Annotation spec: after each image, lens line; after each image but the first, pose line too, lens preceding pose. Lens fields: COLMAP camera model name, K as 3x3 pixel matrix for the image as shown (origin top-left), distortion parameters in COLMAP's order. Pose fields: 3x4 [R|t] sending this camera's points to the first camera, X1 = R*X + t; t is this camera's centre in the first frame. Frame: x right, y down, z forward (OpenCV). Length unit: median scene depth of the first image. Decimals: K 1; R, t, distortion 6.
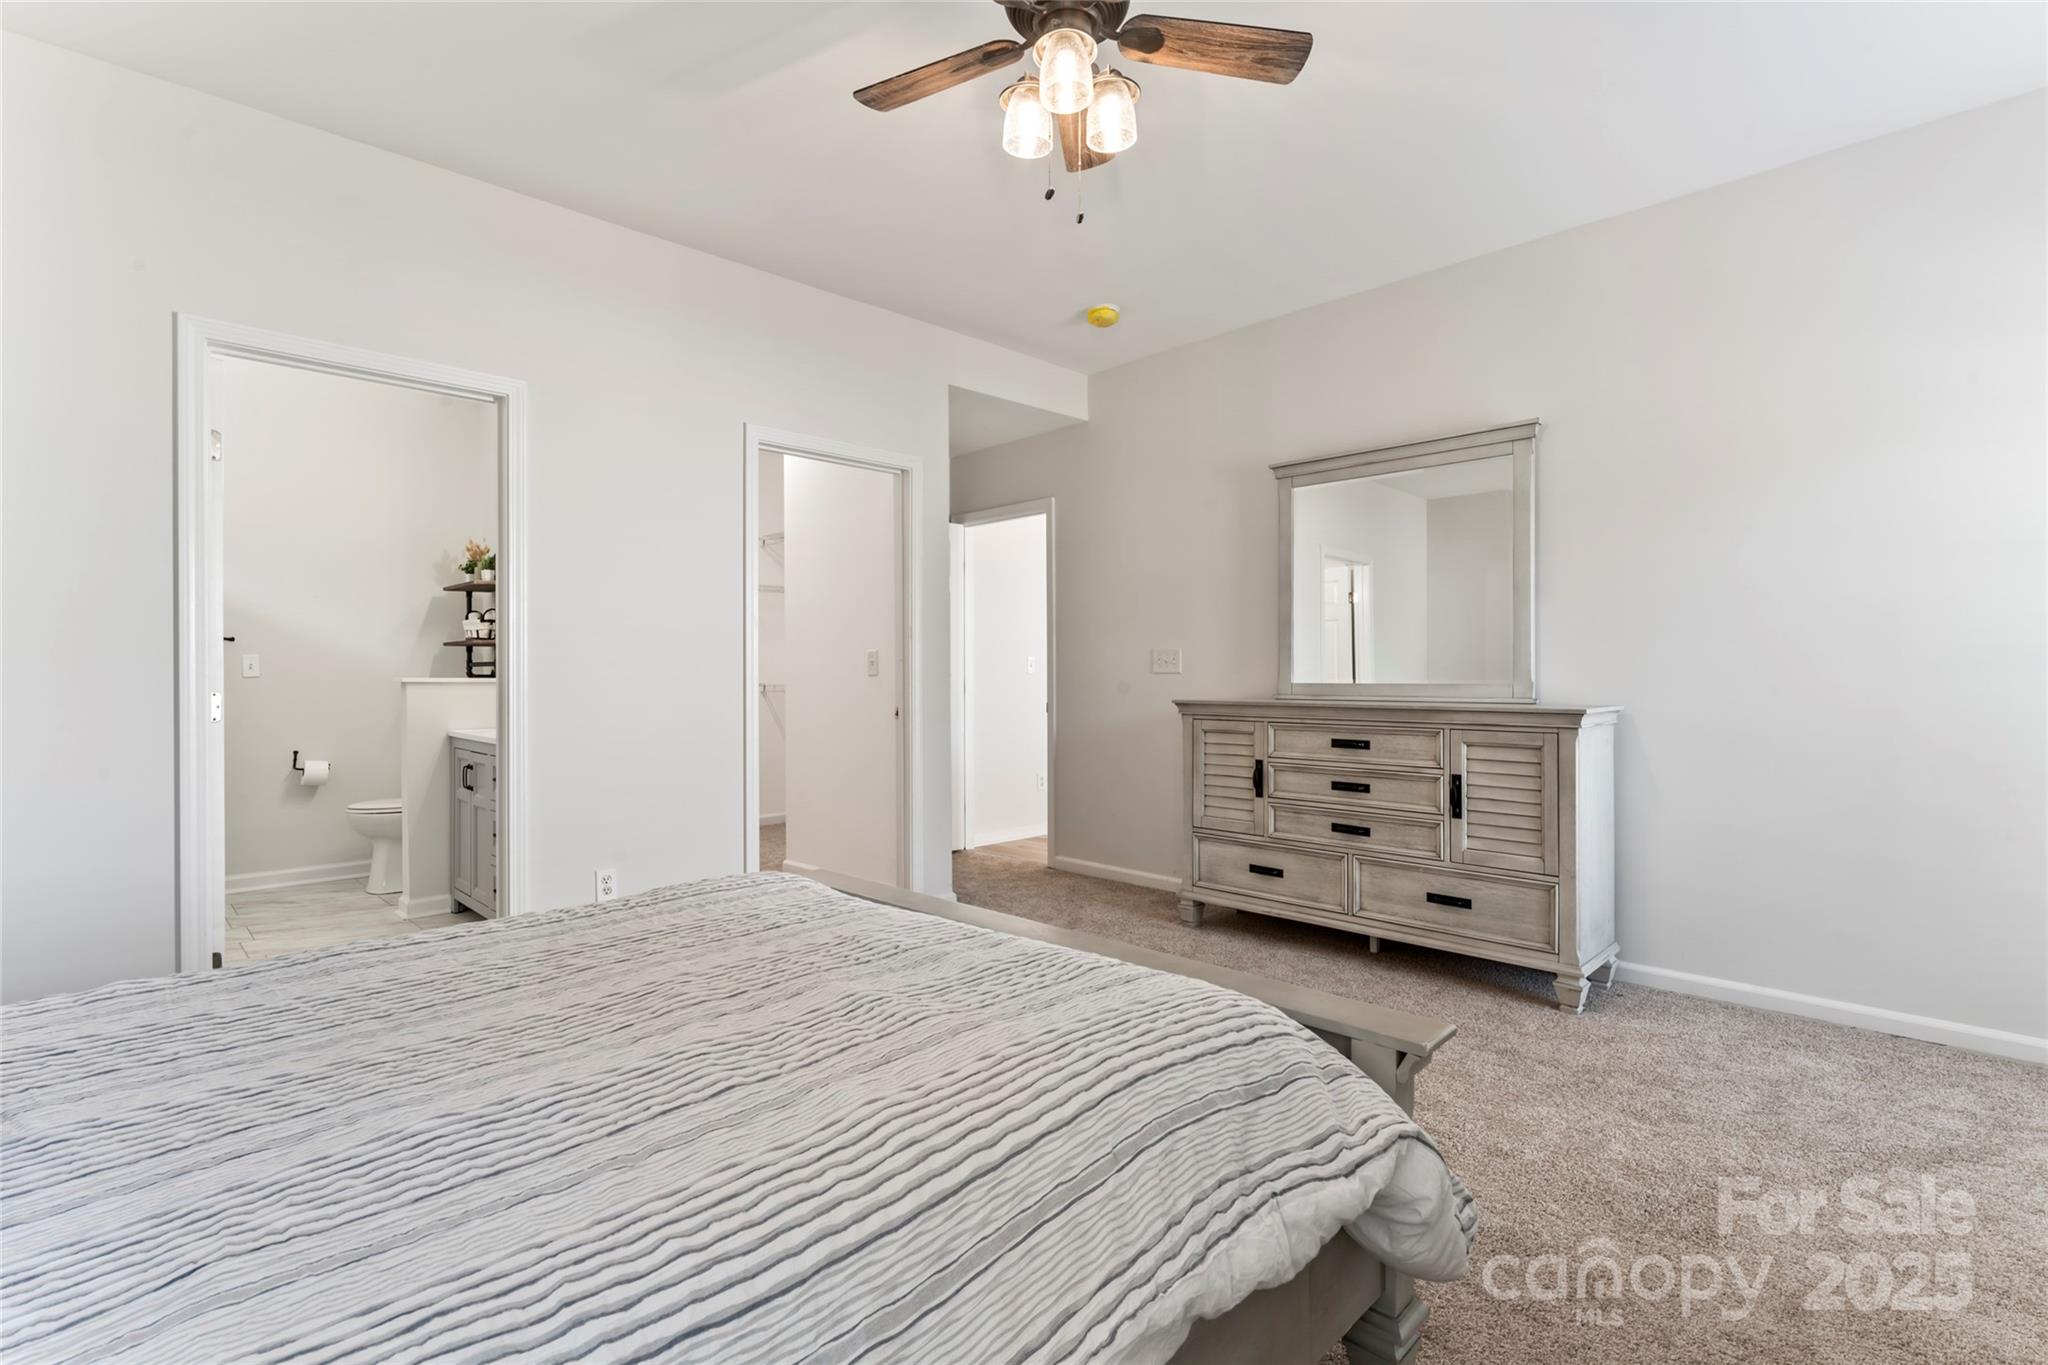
lens RADIAL K [[937.9, 0, 1016.1], [0, 937.9, 674.8], [0, 0, 1]] dist [-0.003169, -0.000348]
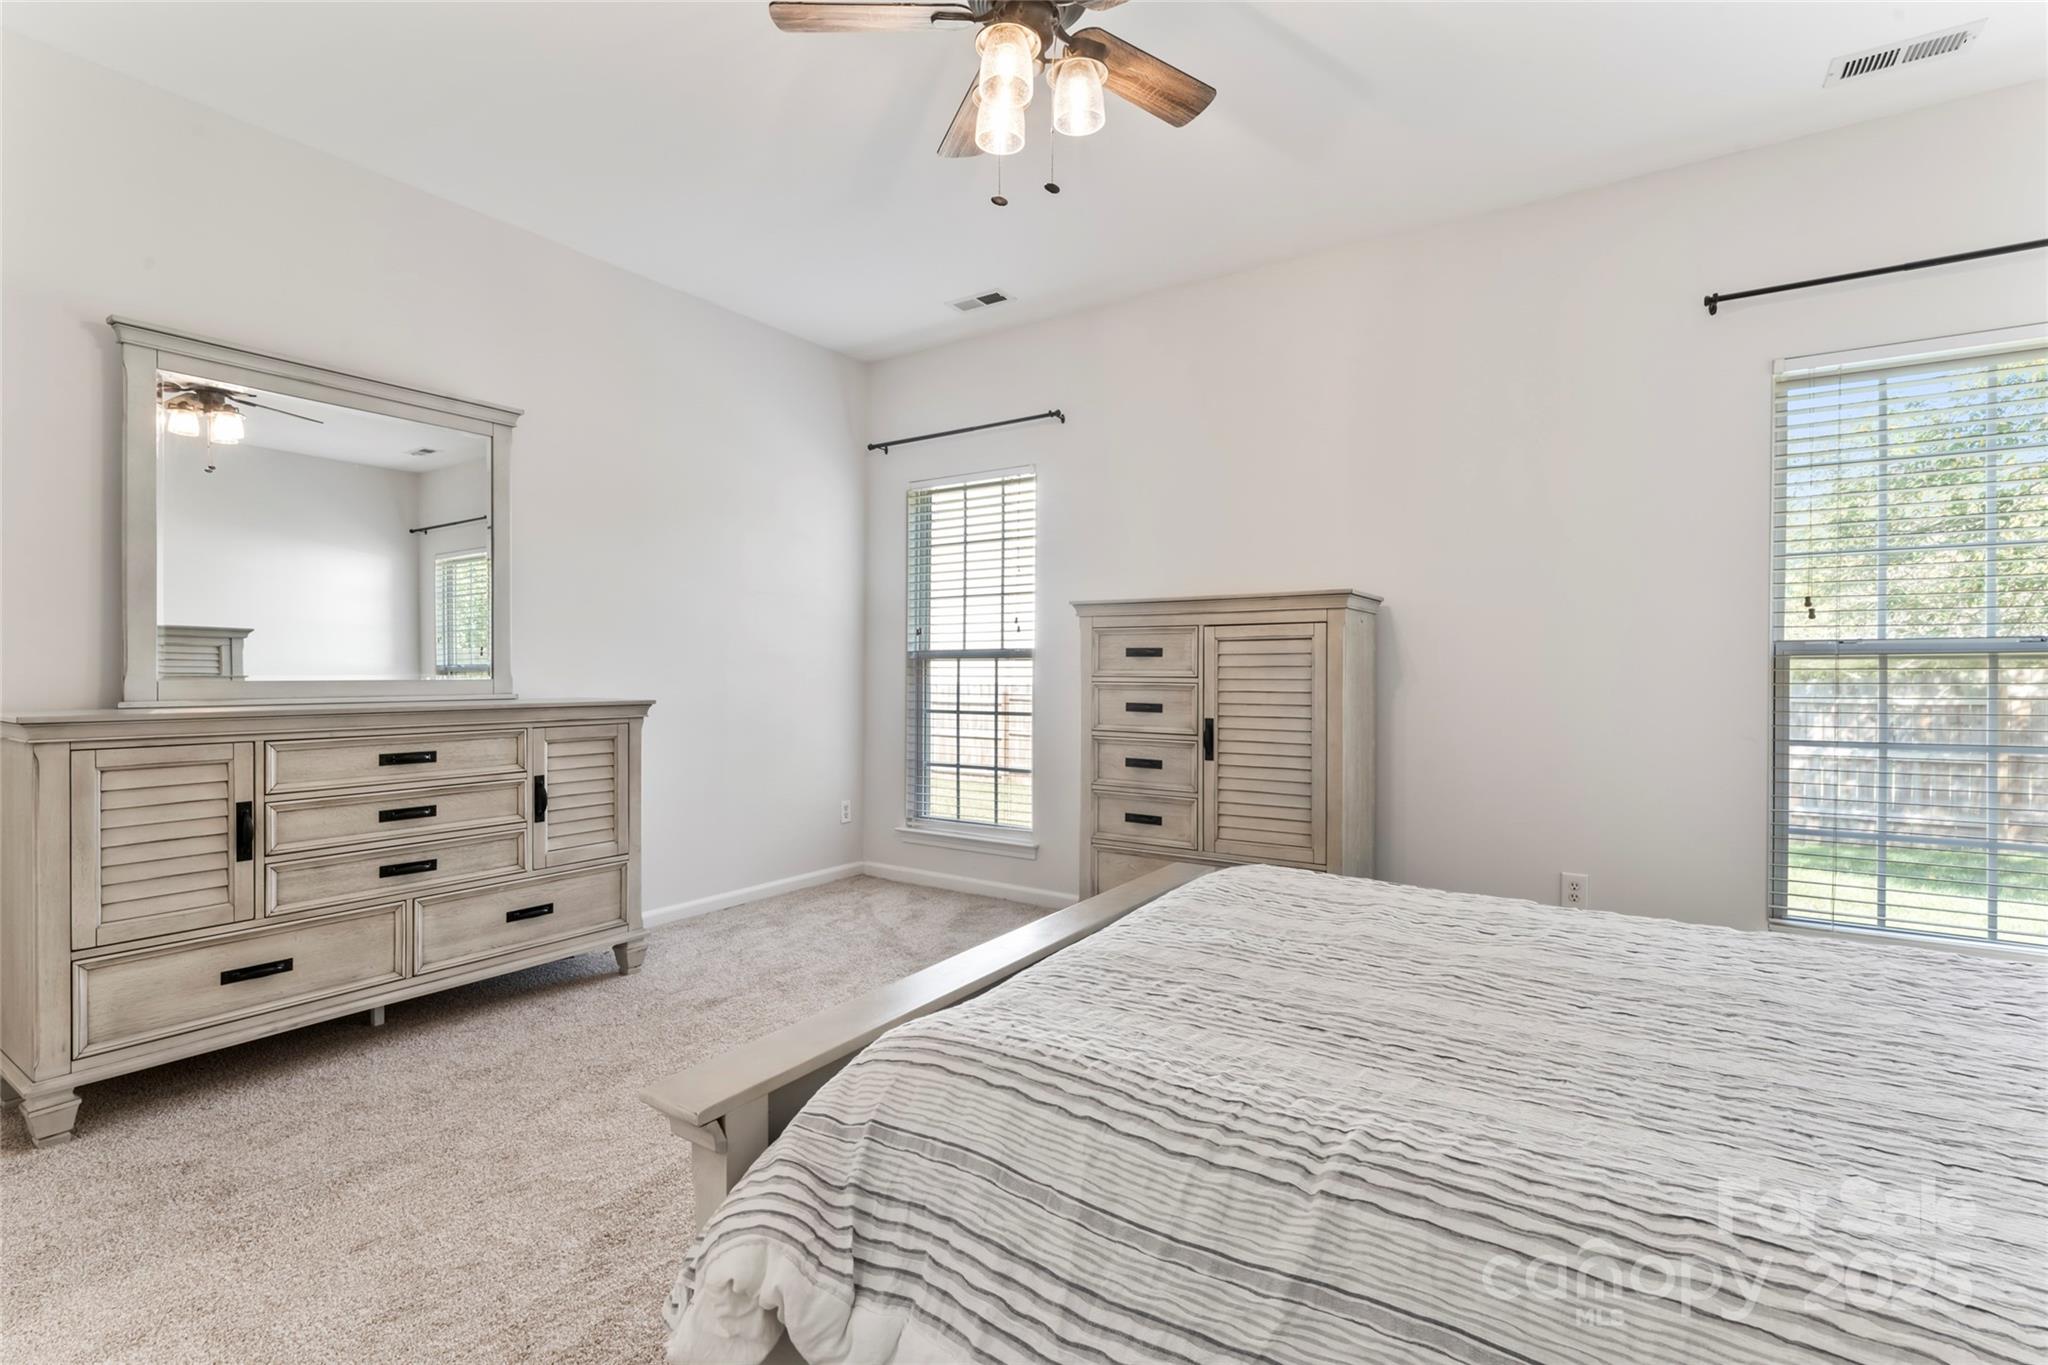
lens RADIAL K [[937.9, 0, 1016.1], [0, 937.9, 674.8], [0, 0, 1]] dist [-0.003169, -0.000348]
pose [[-0.190716, -0.001733, 0.981644, -0.509384], [0.000059, 0.999998, 0.001777, 0.003359], [-0.981645, 0.000397, -0.190716, 0.661964]]
